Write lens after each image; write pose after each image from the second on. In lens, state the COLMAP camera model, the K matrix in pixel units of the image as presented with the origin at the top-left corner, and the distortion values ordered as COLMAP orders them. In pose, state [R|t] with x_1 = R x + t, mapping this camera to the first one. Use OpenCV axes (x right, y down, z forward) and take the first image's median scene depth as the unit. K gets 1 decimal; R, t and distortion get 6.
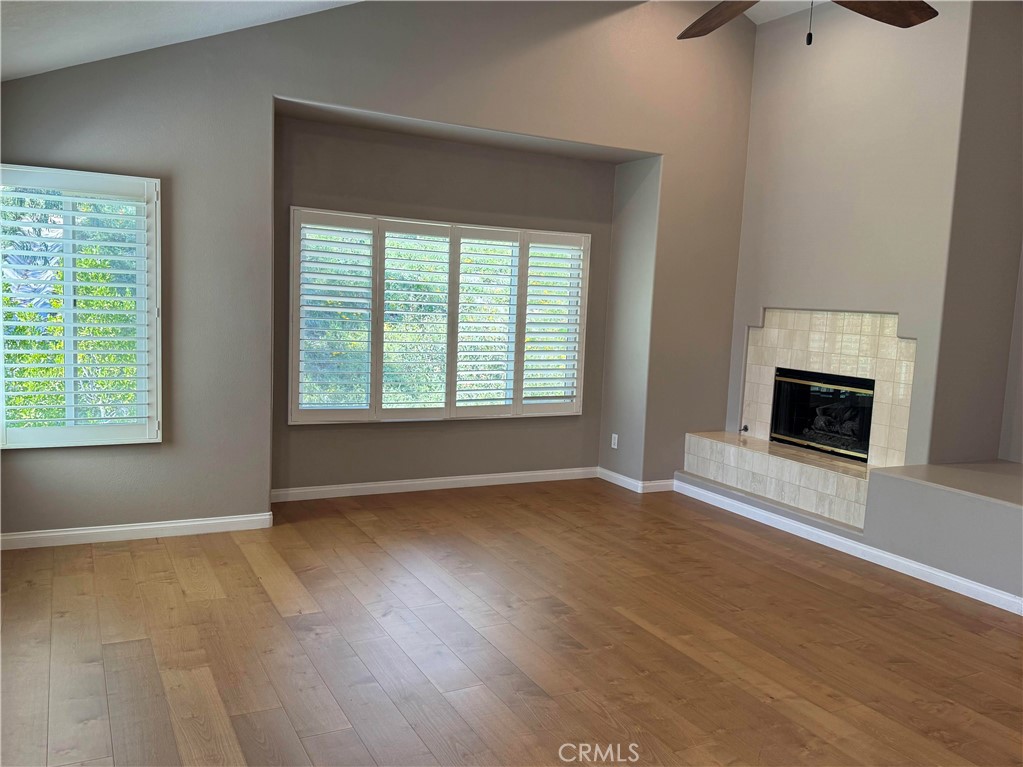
lens RADIAL K [[832.3, 0, 511.5], [0, 832.3, 383.5], [0, 0, 1]] dist [0.109564, -0.156113]
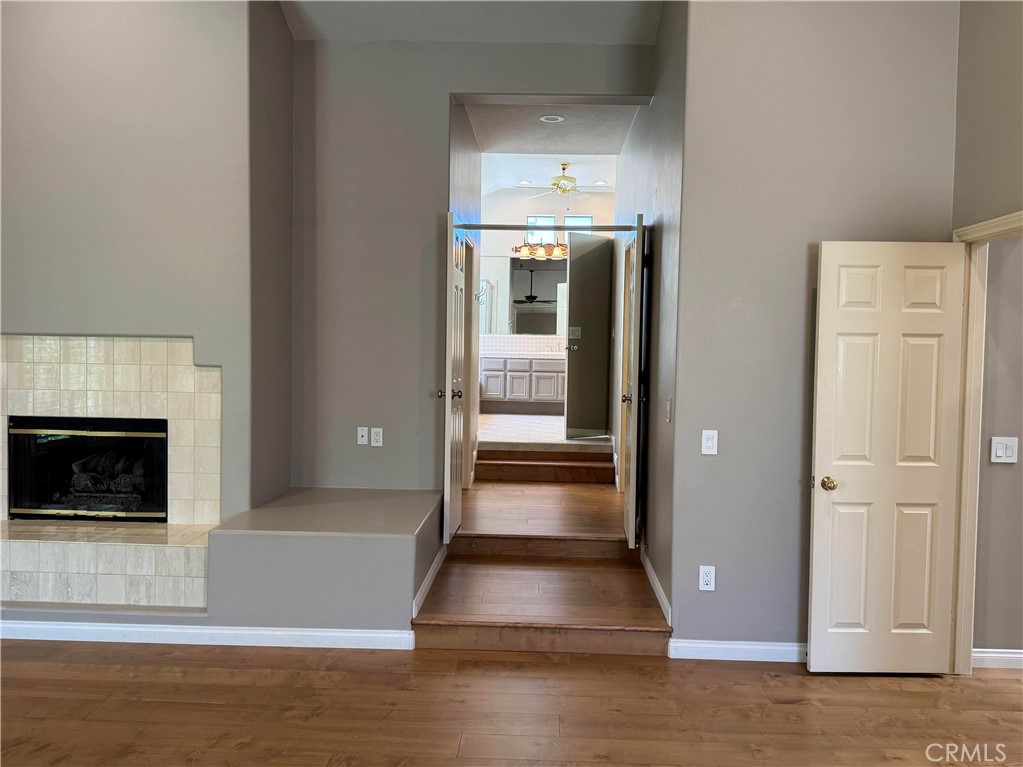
lens RADIAL K [[832.3, 0, 511.5], [0, 832.3, 383.5], [0, 0, 1]] dist [0.109564, -0.156113]
pose [[0.501495, -0.074554, 0.861942, -0.105813], [0.093761, 0.995096, 0.031519, -0.034494], [-0.860065, 0.065010, 0.506026, 0.311723]]
